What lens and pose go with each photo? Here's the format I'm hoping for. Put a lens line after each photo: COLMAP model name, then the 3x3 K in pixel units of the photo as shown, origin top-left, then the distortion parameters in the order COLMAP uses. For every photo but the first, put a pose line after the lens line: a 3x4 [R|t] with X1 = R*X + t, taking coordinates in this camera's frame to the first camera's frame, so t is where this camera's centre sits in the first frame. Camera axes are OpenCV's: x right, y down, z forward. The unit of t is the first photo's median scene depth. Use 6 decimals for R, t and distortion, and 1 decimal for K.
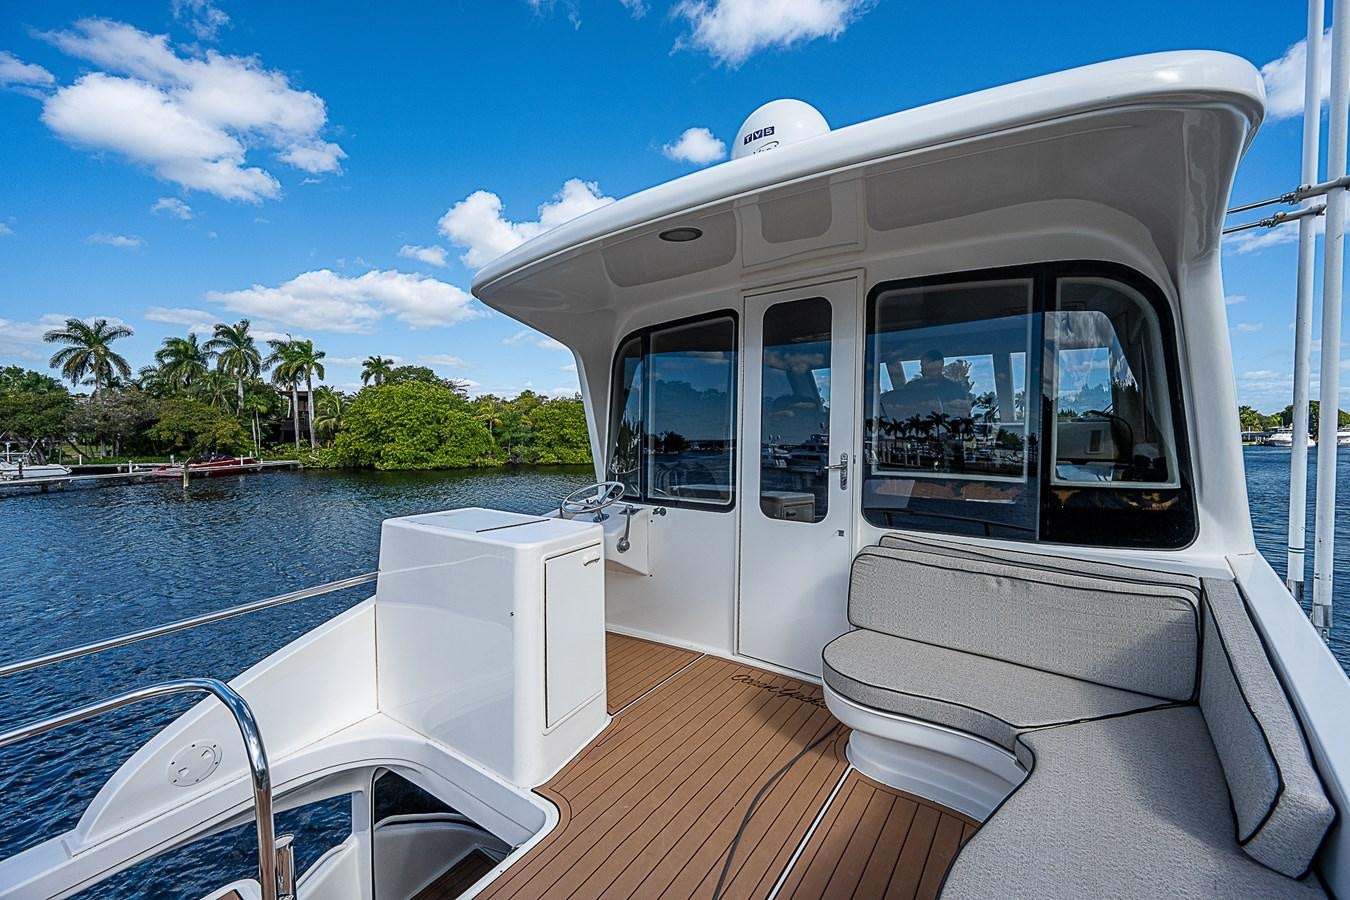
lens RADIAL K [[576.2, 0, 673.1], [0, 576.2, 440.8], [0, 0, 1]] dist [0.001095, 0.000095]
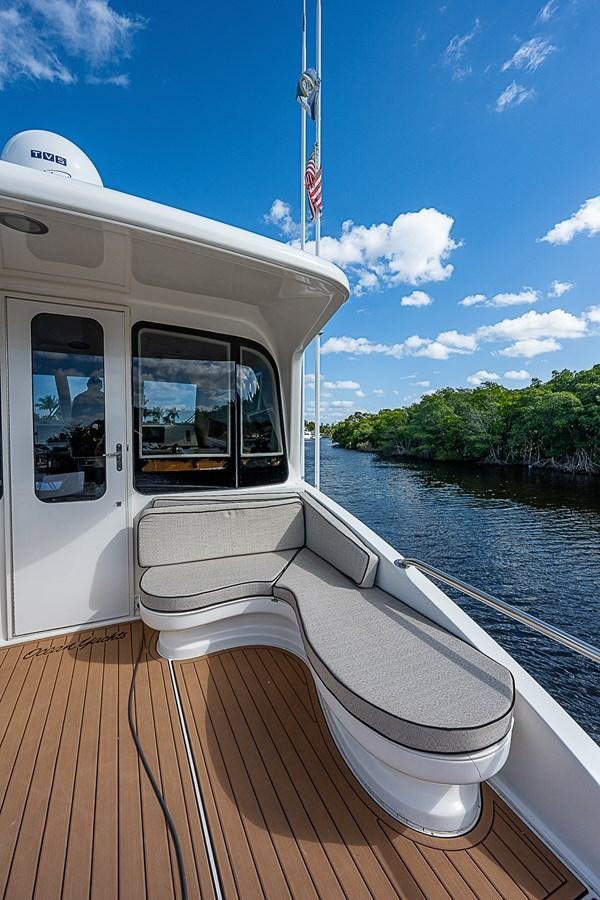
lens RADIAL K [[393.2, 0, 299.5], [0, 393.2, 452.5], [0, 0, 1]] dist [0.010208, -0.000268]
pose [[0.441207, -0.034859, 0.896728, -0.334624], [0.027696, 0.999298, 0.025220, 0.030738], [-0.896978, 0.013708, 0.441863, 0.230322]]
